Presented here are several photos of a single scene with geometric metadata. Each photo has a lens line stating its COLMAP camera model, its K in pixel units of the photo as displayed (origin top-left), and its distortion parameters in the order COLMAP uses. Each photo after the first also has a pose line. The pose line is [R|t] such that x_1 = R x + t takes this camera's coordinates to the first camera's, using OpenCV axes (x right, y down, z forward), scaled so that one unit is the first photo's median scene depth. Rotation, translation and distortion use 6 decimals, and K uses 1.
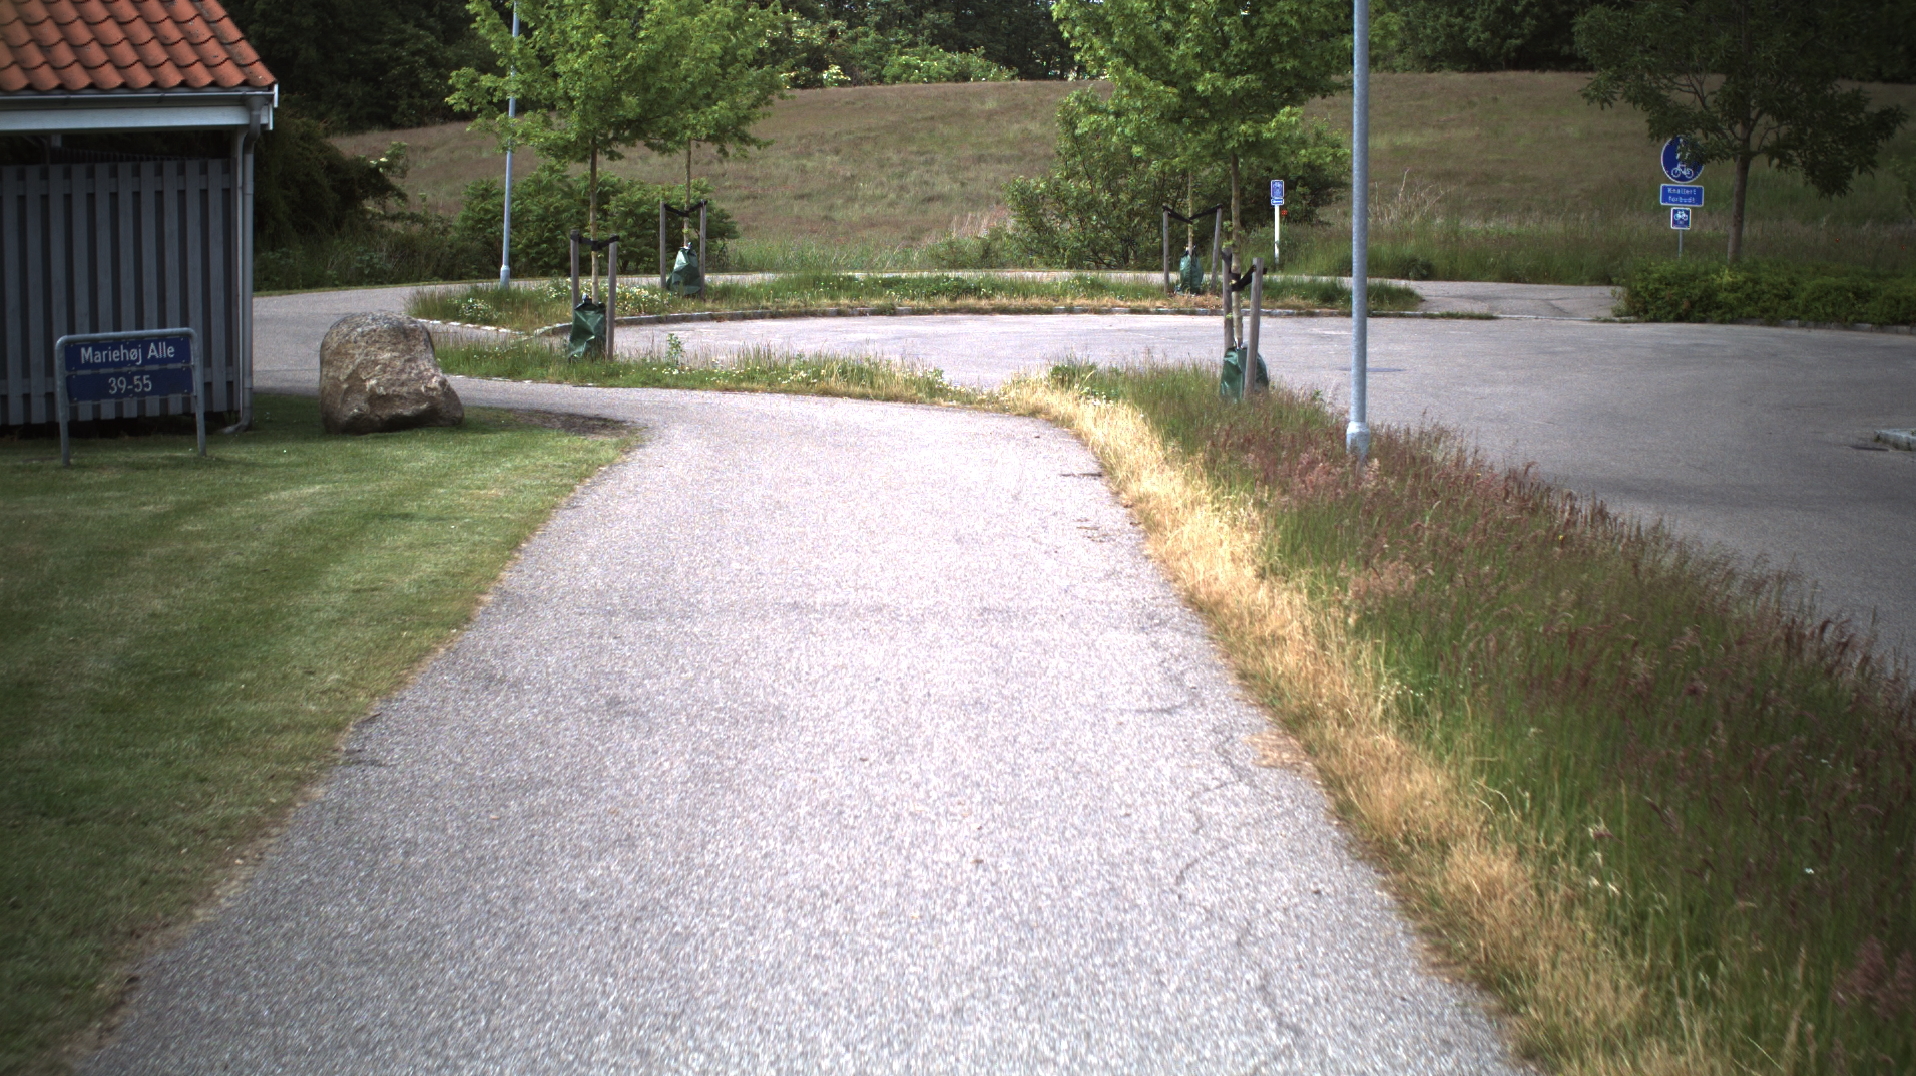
lens RADIAL K [[3420.8, 0, 958.0], [0, 3420.8, 538.0], [0, 0, 1]] dist [-0.314701, 0.536247]
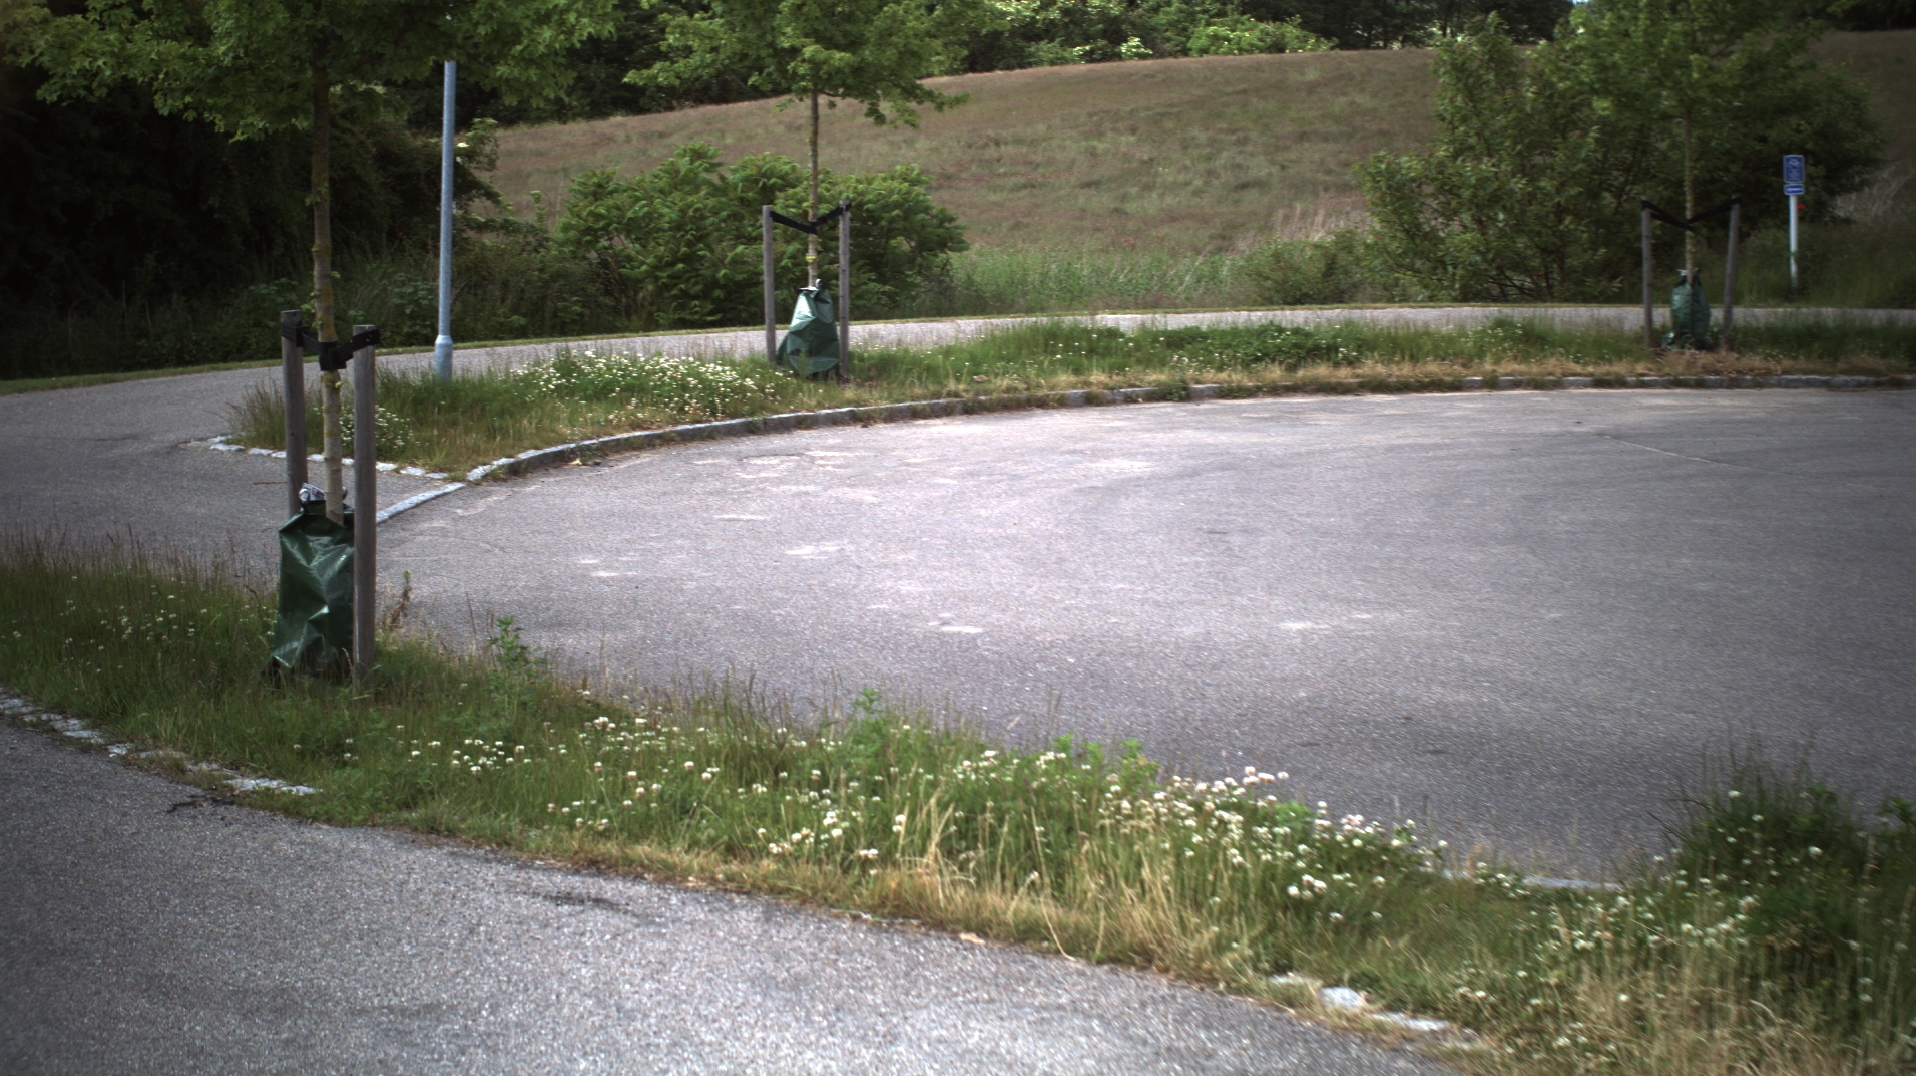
lens RADIAL K [[3420.8, 0, 958.0], [0, 3420.8, 538.0], [0, 0, 1]] dist [-0.314701, 0.536247]
pose [[0.995687, -0.008766, -0.092360, -0.004378], [0.009168, 0.999950, 0.003934, -0.043304], [0.092321, -0.004764, 0.995718, 0.416499]]
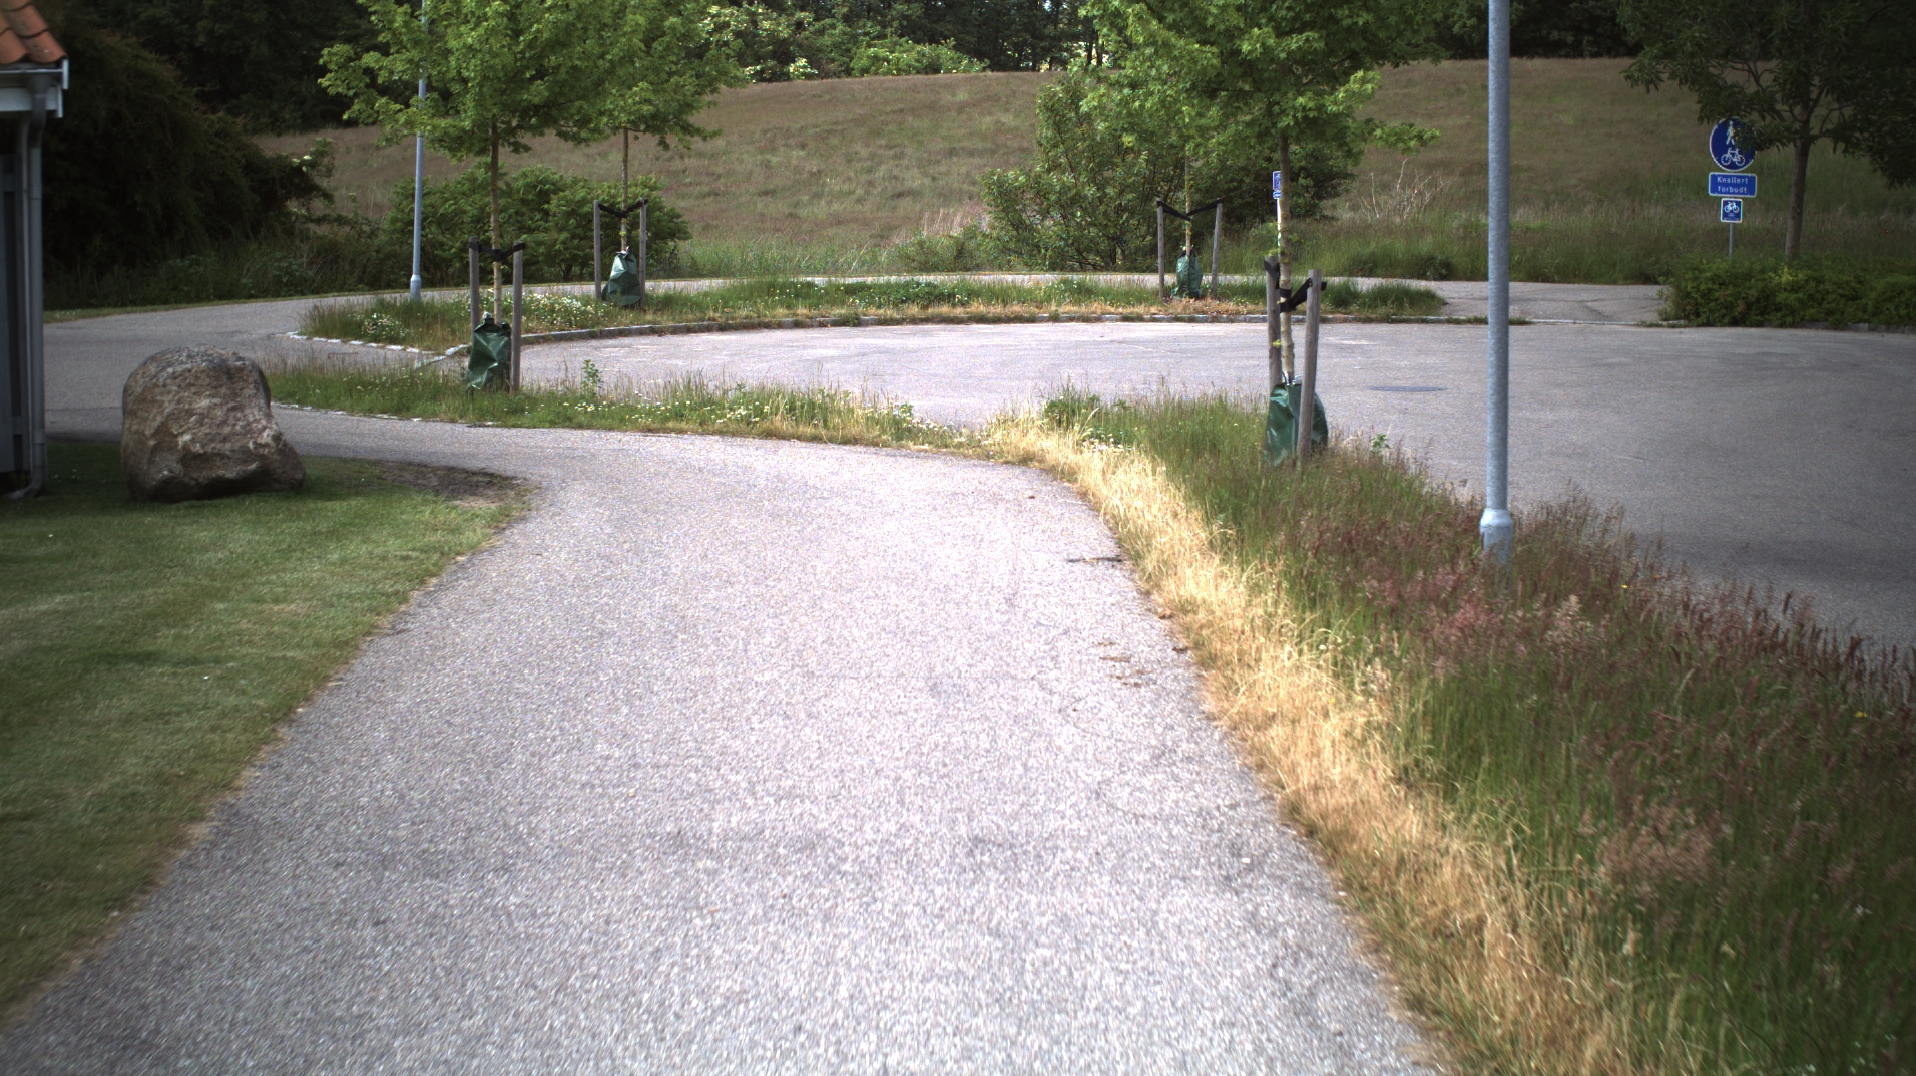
lens RADIAL K [[3420.8, 0, 958.0], [0, 3420.8, 538.0], [0, 0, 1]] dist [-0.314701, 0.536247]
pose [[0.999934, -0.008627, 0.007623, 0.000027], [0.008616, 0.999962, 0.001562, -0.010606], [-0.007636, -0.001496, 0.999970, 0.103704]]
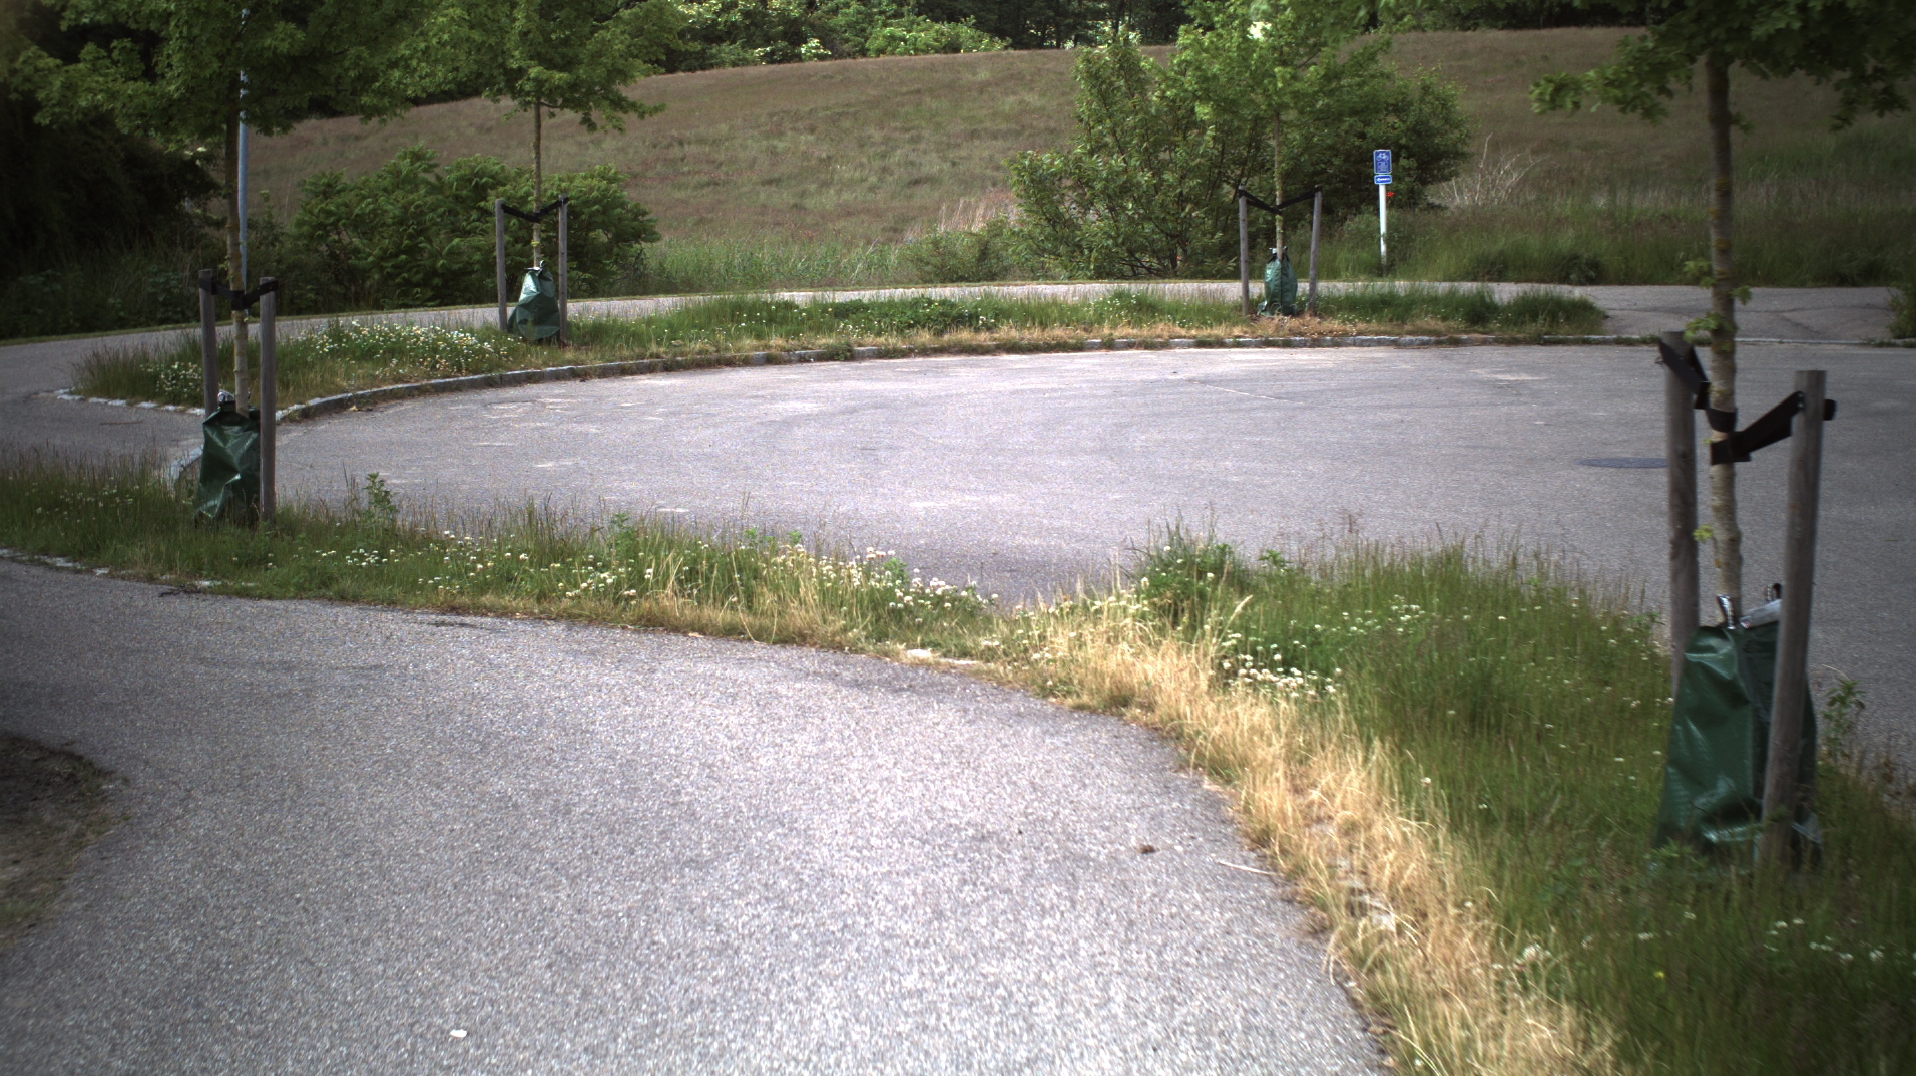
lens RADIAL K [[3420.8, 0, 958.0], [0, 3420.8, 538.0], [0, 0, 1]] dist [-0.314701, 0.536247]
pose [[0.999781, -0.020902, -0.000272, 0.001811], [0.020904, 0.999764, 0.005937, -0.032349], [0.000148, -0.005941, 0.999982, 0.311560]]
